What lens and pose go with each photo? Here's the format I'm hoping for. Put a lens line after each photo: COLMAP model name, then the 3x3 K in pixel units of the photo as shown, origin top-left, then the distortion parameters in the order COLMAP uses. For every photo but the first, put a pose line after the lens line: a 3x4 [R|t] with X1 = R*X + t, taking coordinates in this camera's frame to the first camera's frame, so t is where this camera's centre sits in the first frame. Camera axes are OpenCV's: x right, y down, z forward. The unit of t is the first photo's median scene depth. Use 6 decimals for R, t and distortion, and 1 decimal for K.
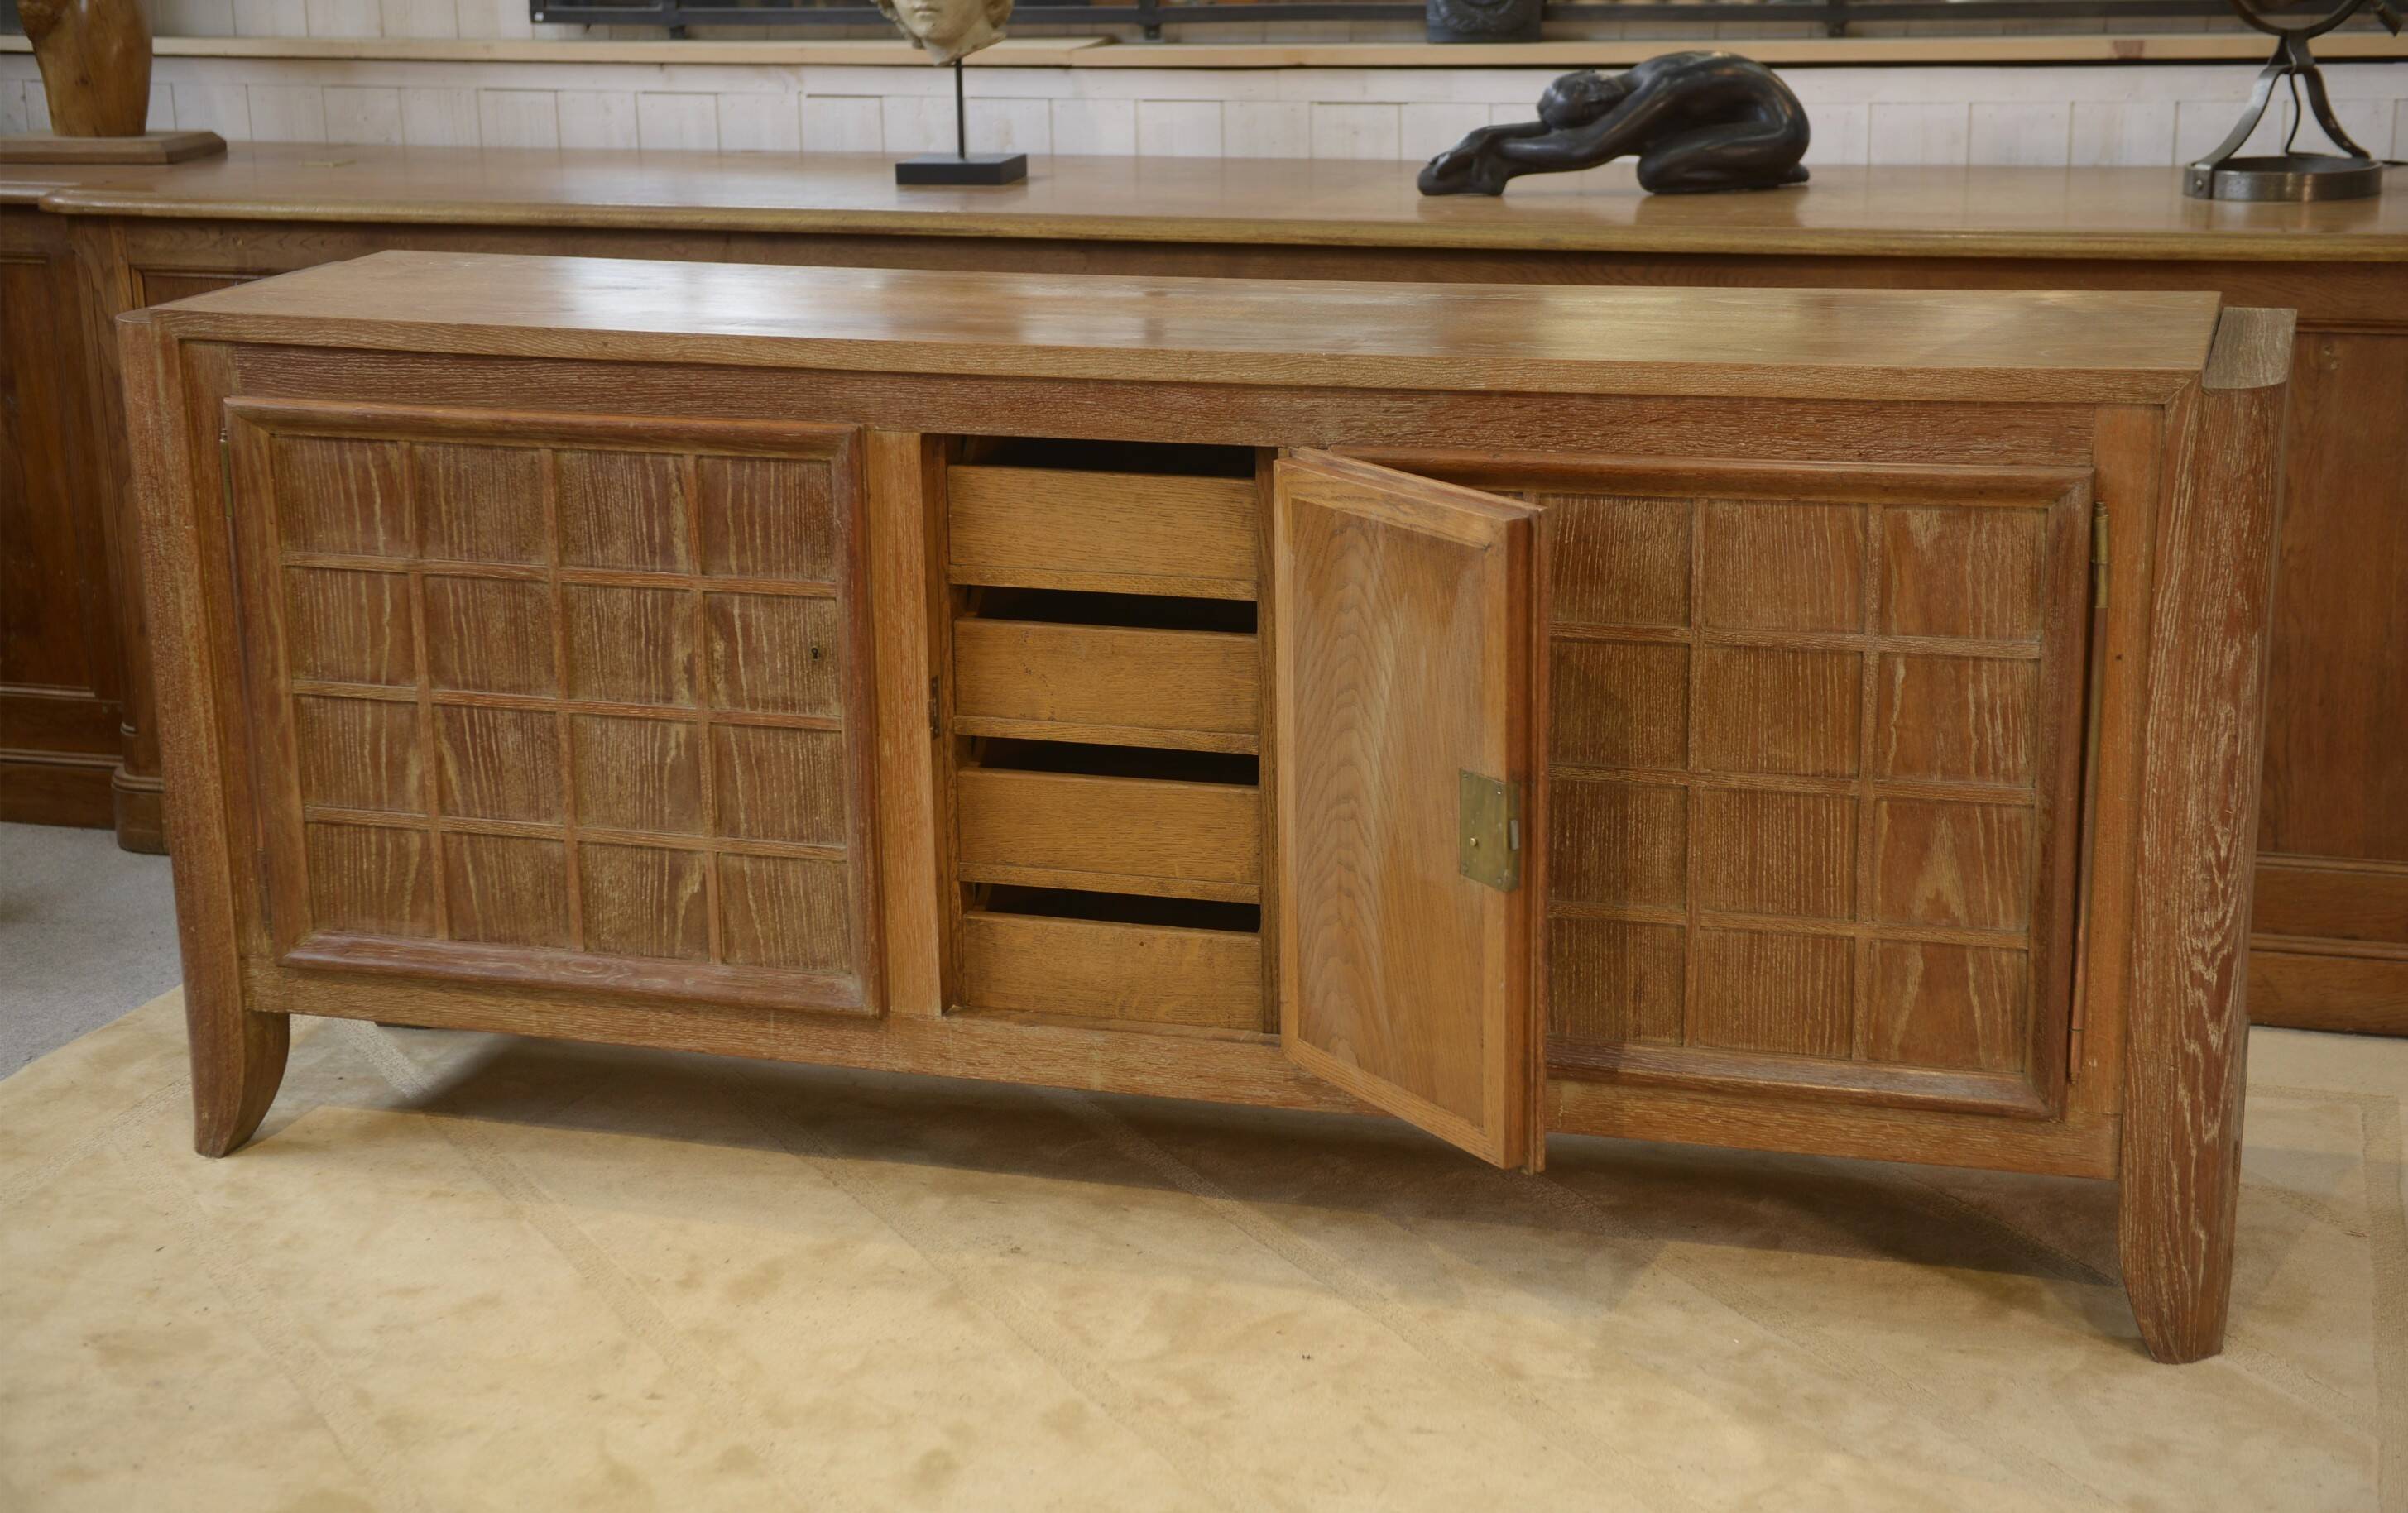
lens RADIAL K [[3625.2, 0, 1195.6], [0, 3625.2, 829.2], [0, 0, 1]] dist [0.133995, 0.000000]
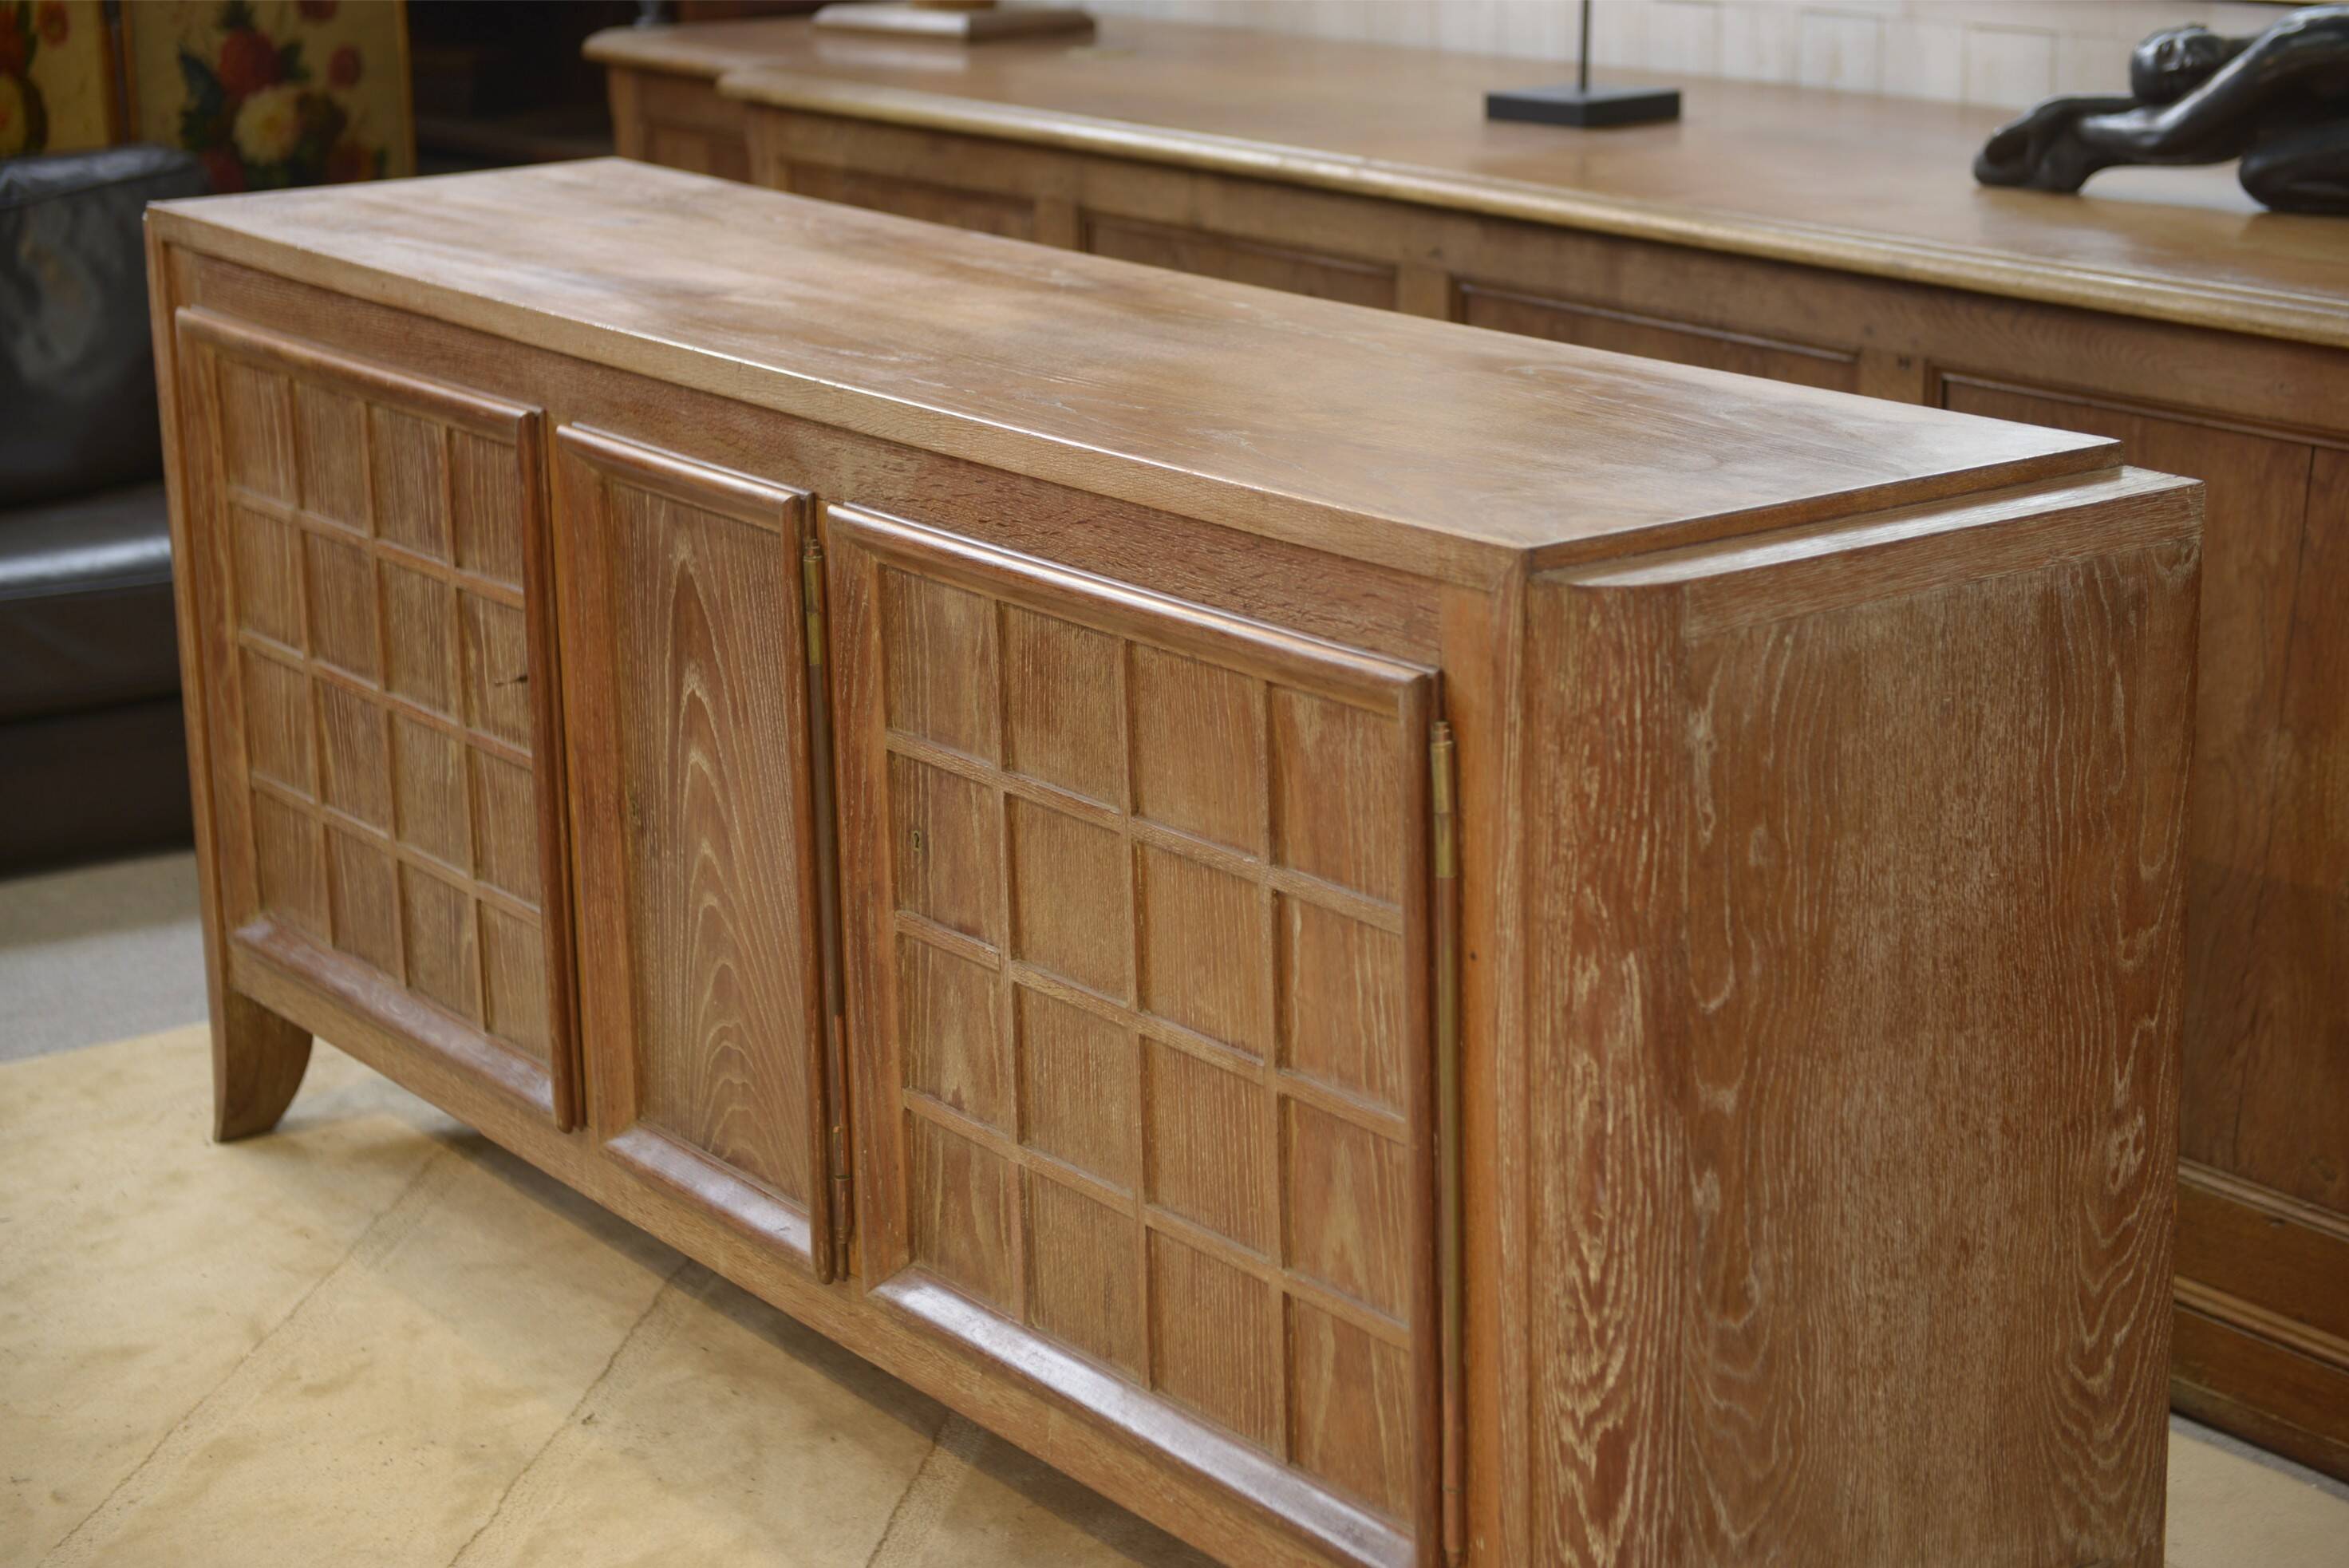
lens RADIAL K [[4487.0, 0, 1175.0], [0, 4487.0, 788.3], [0, 0, 1]] dist [0.099974, 0.000000]
pose [[0.787749, 0.158334, -0.595299, 0.613856], [-0.162464, 0.985587, 0.047155, -0.094442], [0.594186, 0.059568, 0.802119, 0.263909]]
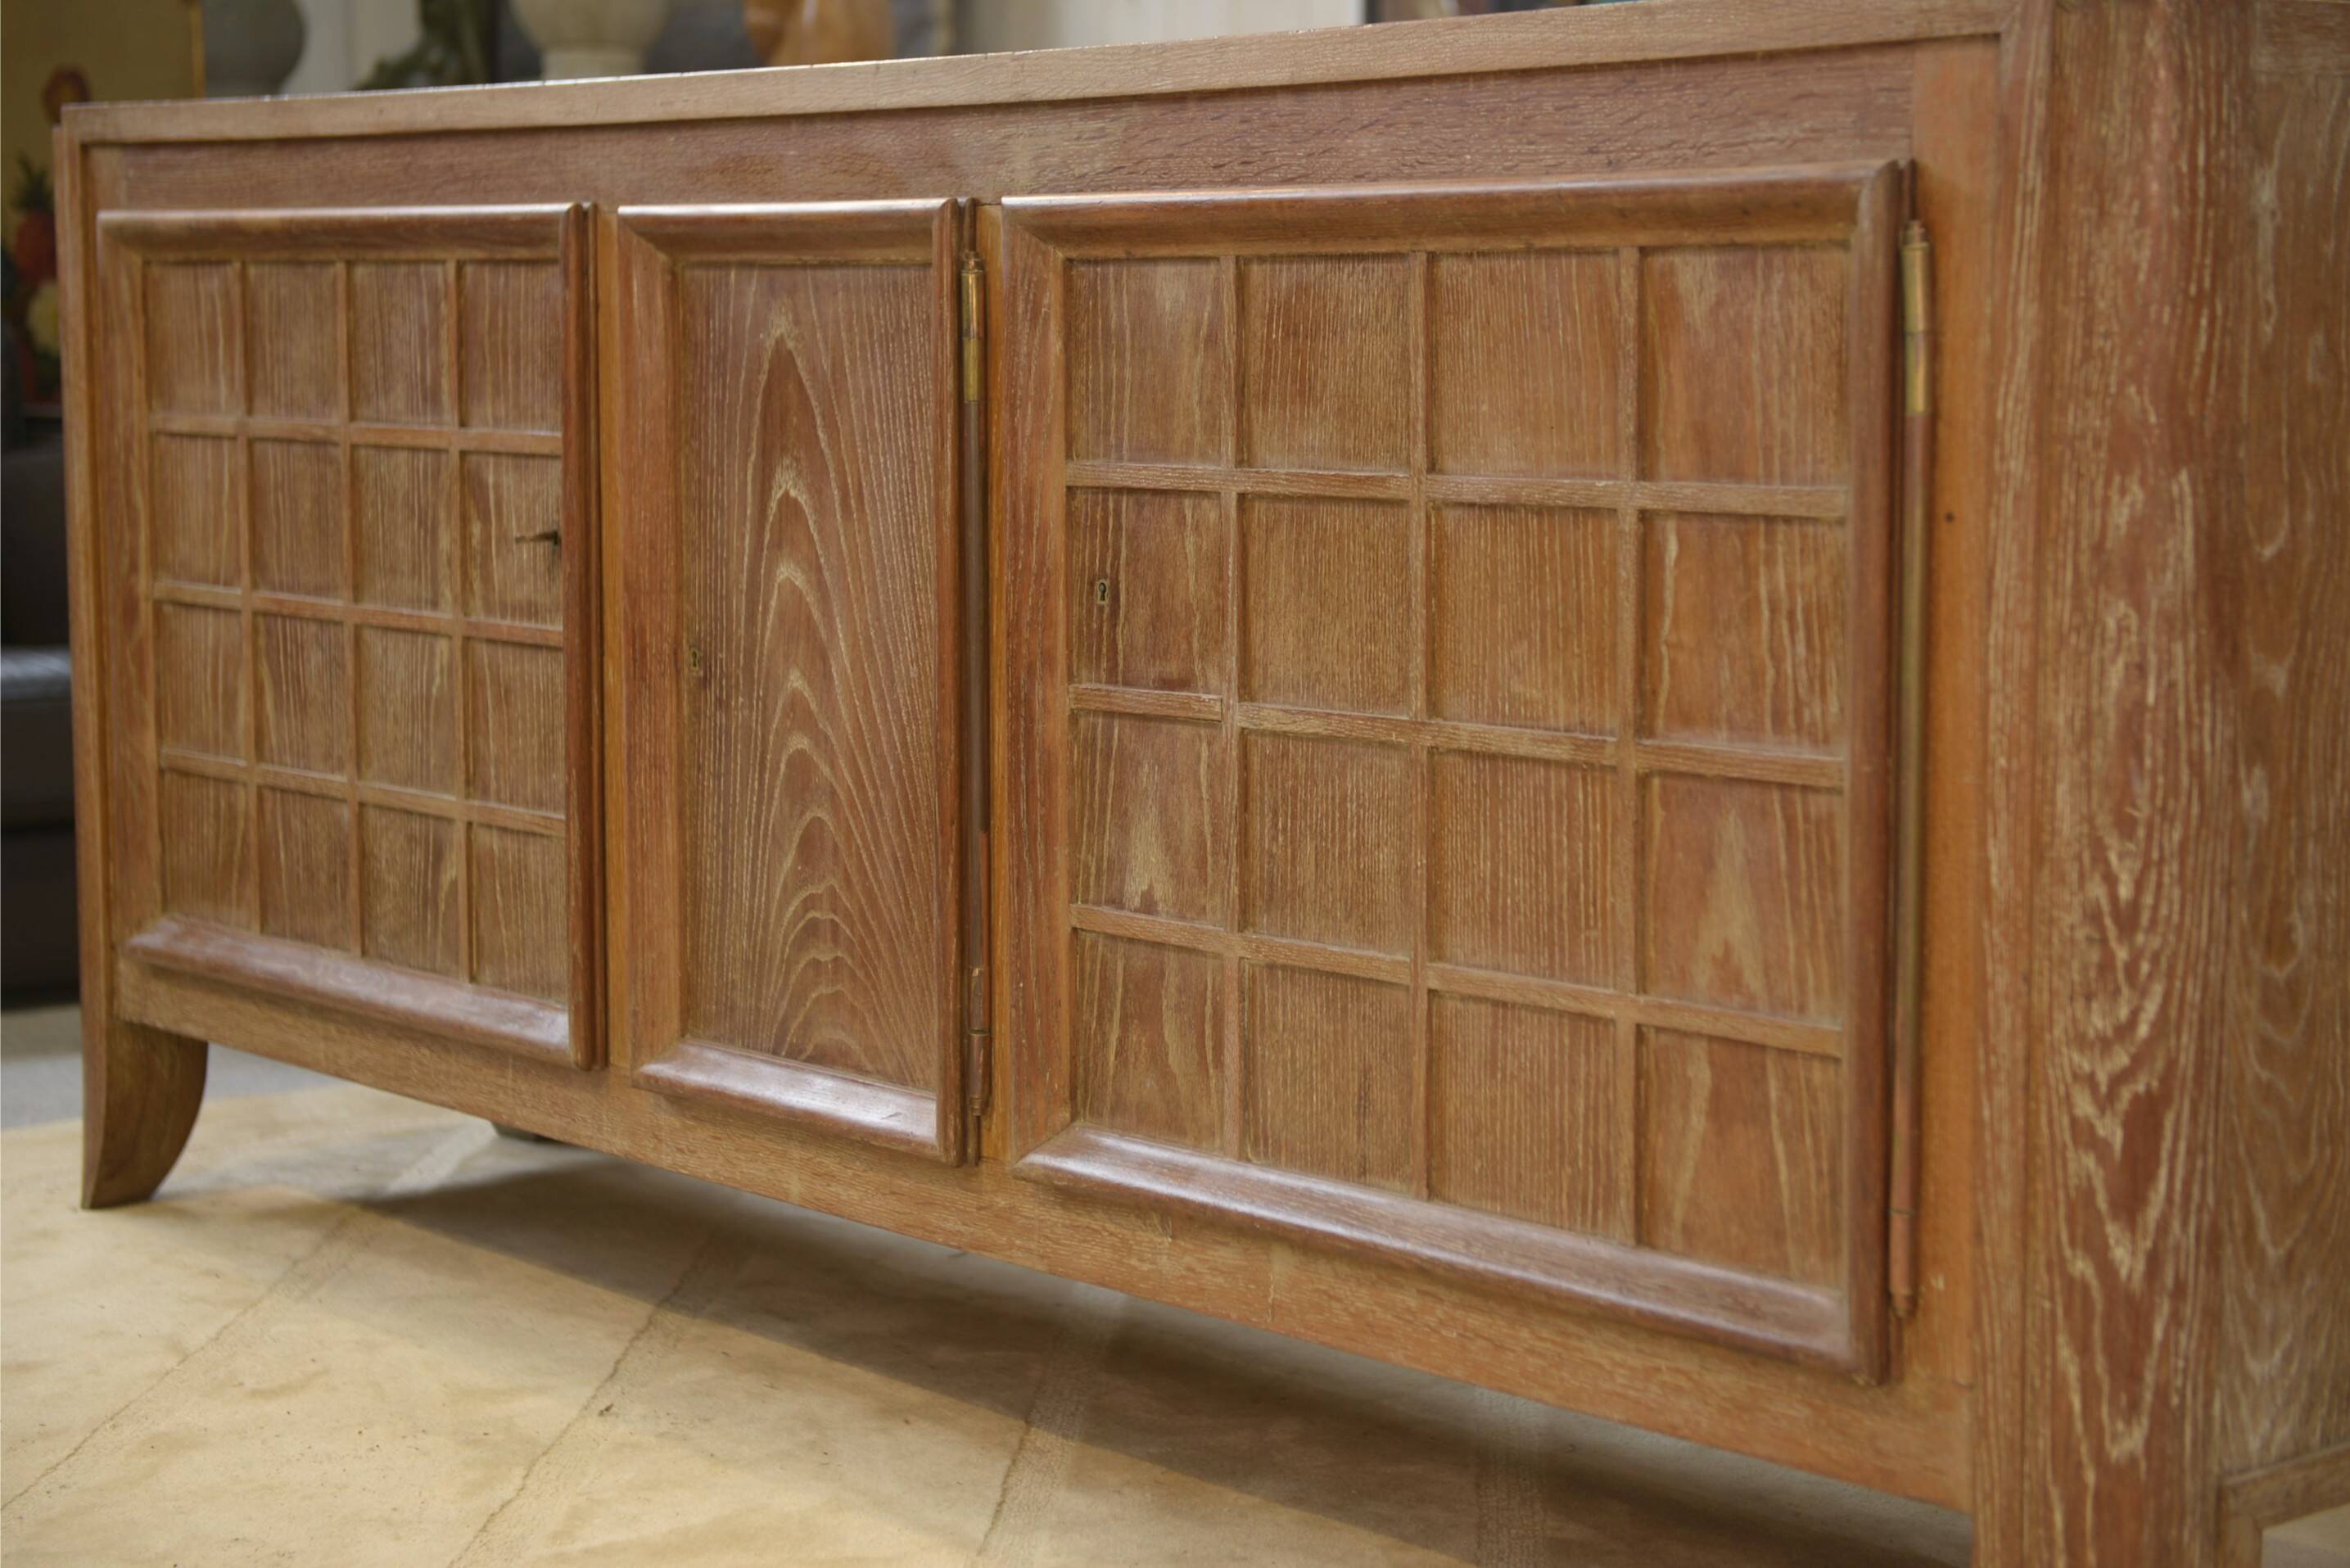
lens RADIAL K [[4211.5, 0, 1181.5], [0, 4211.5, 793.6], [0, 0, 1]] dist [0.121811, 0.000000]
pose [[0.850096, 0.077227, -0.520934, 0.429242], [-0.160186, 0.980237, -0.116085, 0.076275], [0.501674, 0.182130, 0.845667, 0.363136]]
